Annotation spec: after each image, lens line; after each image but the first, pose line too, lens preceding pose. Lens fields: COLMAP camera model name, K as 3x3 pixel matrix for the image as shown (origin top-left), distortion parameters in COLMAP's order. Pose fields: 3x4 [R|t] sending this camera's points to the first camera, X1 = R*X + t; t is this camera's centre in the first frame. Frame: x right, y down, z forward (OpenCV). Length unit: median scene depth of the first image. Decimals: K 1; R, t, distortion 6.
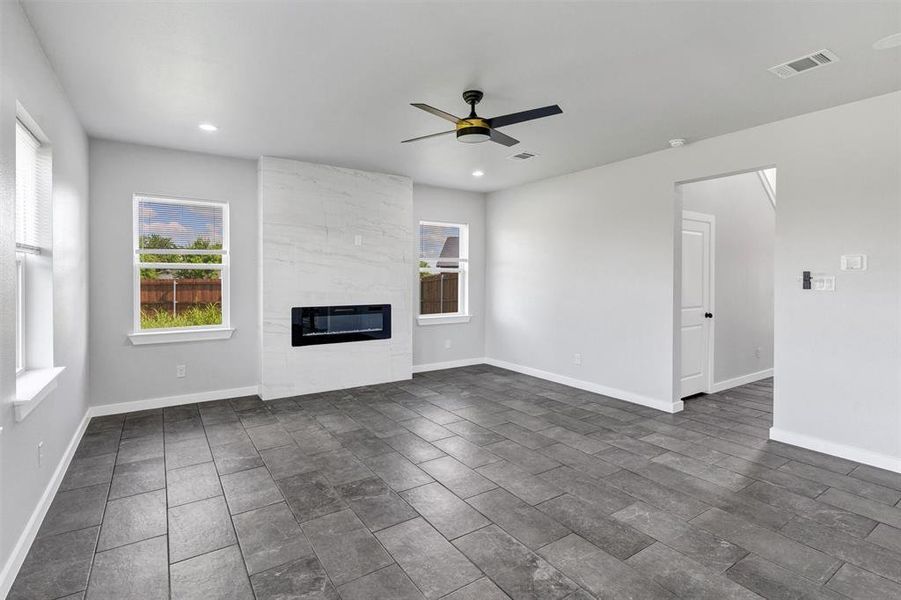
lens RADIAL K [[435.1, 0, 454.4], [0, 435.1, 286.4], [0, 0, 1]] dist [0.001178, 0.000466]
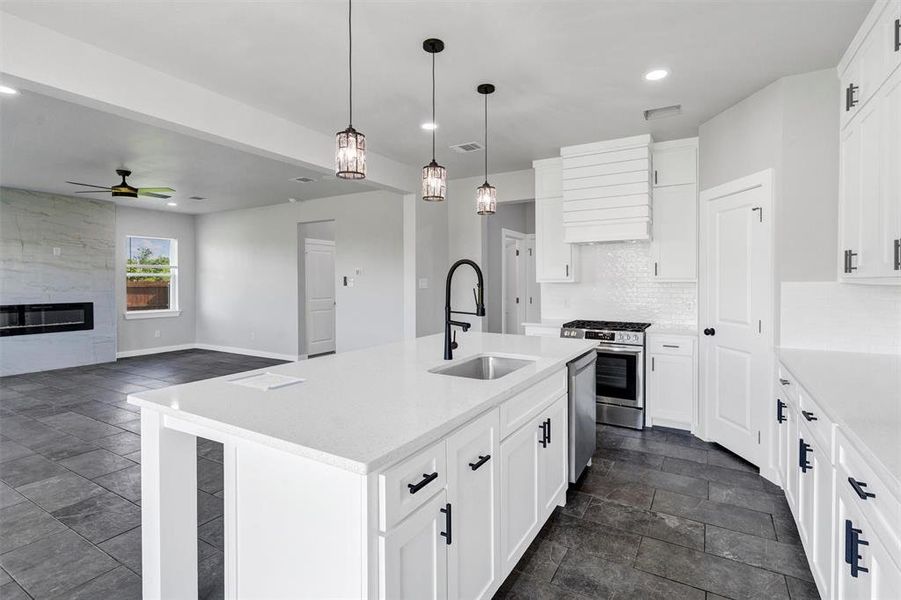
lens RADIAL K [[435.1, 0, 454.4], [0, 435.1, 286.4], [0, 0, 1]] dist [0.001178, 0.000466]
pose [[0.903257, -0.011377, 0.428950, 0.259069], [0.013889, 0.999900, -0.002728, 0.013170], [-0.428876, 0.008422, 0.903324, -0.587844]]
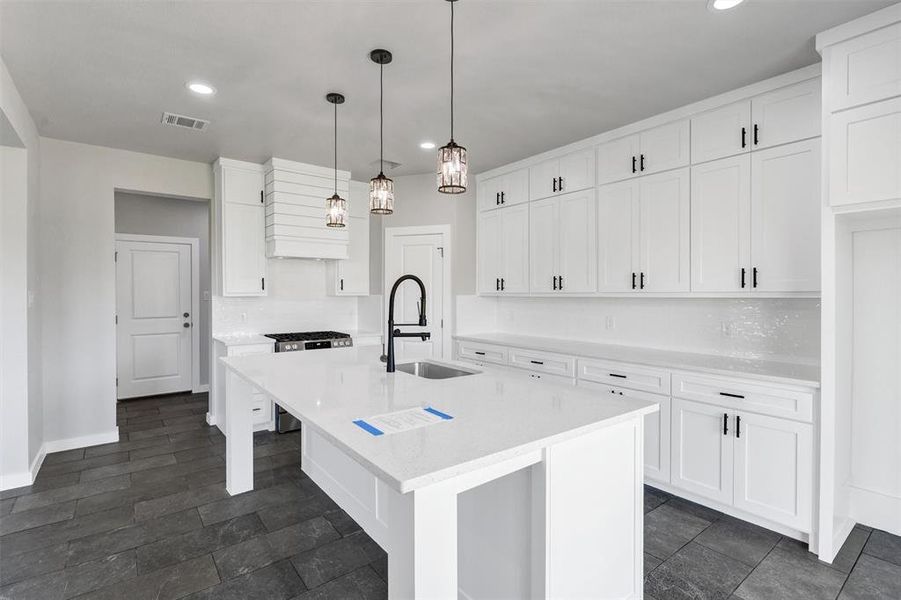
lens RADIAL K [[427.6, 0, 452.6], [0, 427.6, 295.4], [0, 0, 1]] dist [0.004012, 0.000345]
pose [[-0.073845, -0.009758, 0.997222, 0.001028], [0.020764, 0.999720, 0.011320, 0.003316], [-0.997054, 0.021542, -0.073621, -0.223189]]
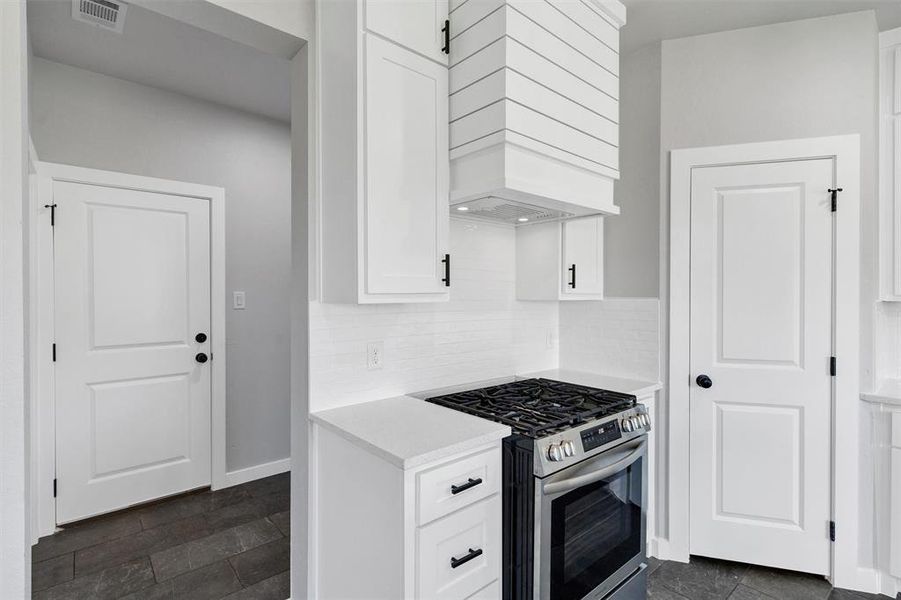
lens RADIAL K [[432.8, 0, 450.8], [0, 432.8, 294.9], [0, 0, 1]] dist [-0.001129, -0.000241]
pose [[-0.119272, -0.005326, 0.992847, 0.510888], [0.019707, 0.999776, 0.007730, -0.001381], [-0.992666, 0.020488, -0.119140, 0.096754]]
